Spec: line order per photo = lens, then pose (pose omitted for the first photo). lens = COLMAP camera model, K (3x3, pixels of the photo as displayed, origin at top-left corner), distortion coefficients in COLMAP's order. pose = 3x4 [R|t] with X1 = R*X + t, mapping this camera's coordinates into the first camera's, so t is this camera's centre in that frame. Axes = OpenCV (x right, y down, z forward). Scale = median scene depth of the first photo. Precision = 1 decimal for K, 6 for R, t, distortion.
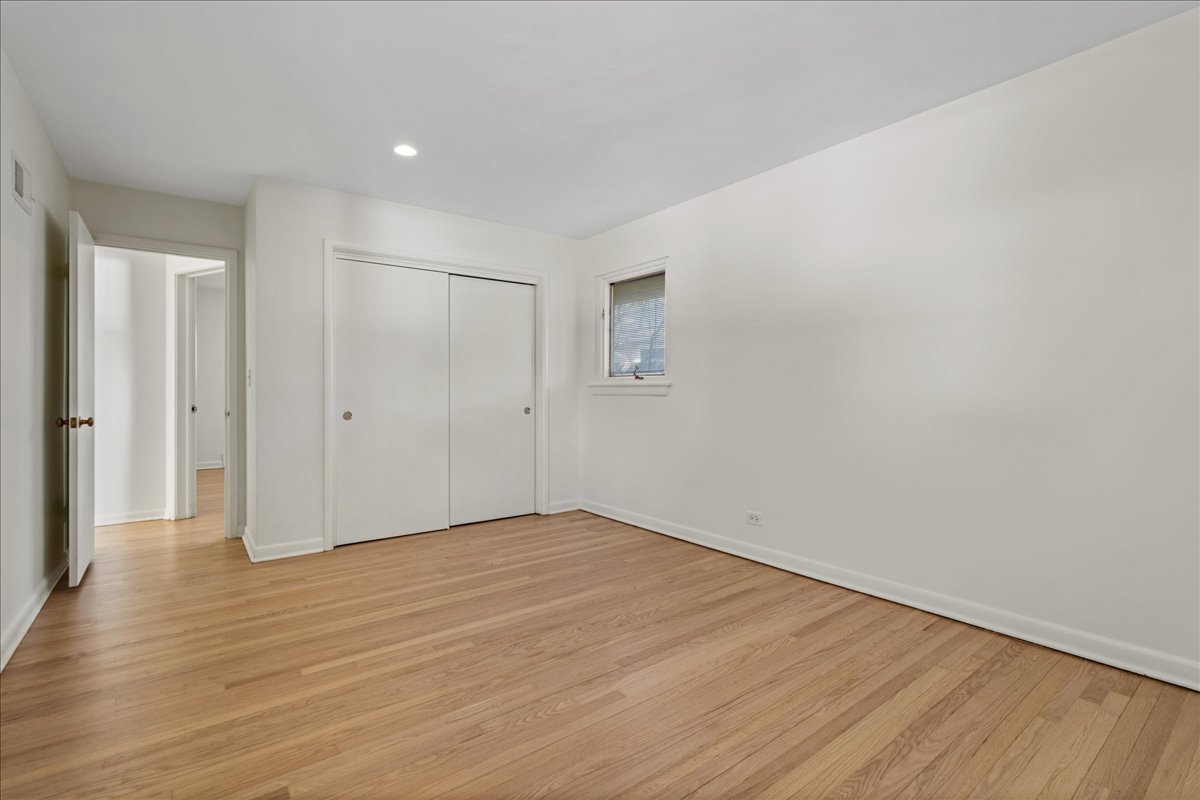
lens RADIAL K [[544.8, 0, 588.4], [0, 544.8, 395.7], [0, 0, 1]] dist [-0.001476, -0.000322]
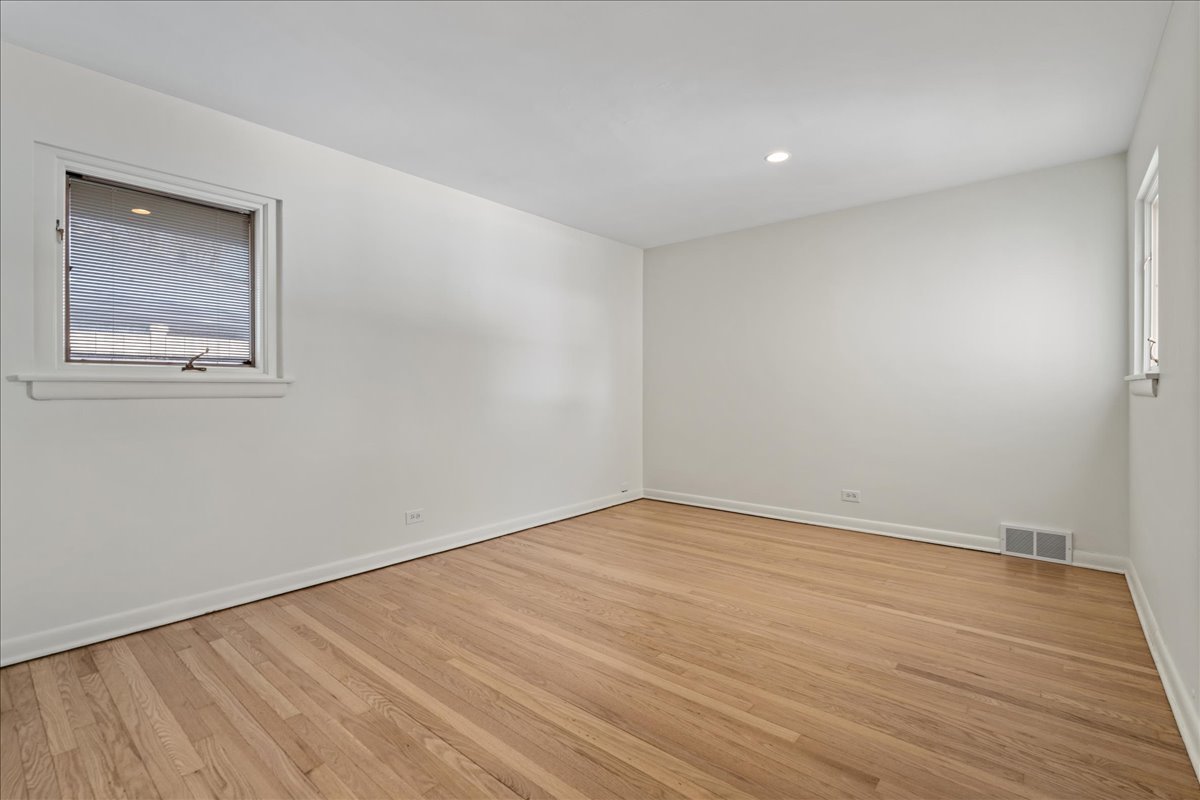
lens RADIAL K [[544.8, 0, 588.4], [0, 544.8, 395.7], [0, 0, 1]] dist [-0.001476, -0.000322]
pose [[-0.214934, -0.010167, 0.976576, -0.999563], [0.007412, 0.999900, 0.012041, -0.017056], [-0.976601, 0.009827, -0.214837, 1.176860]]
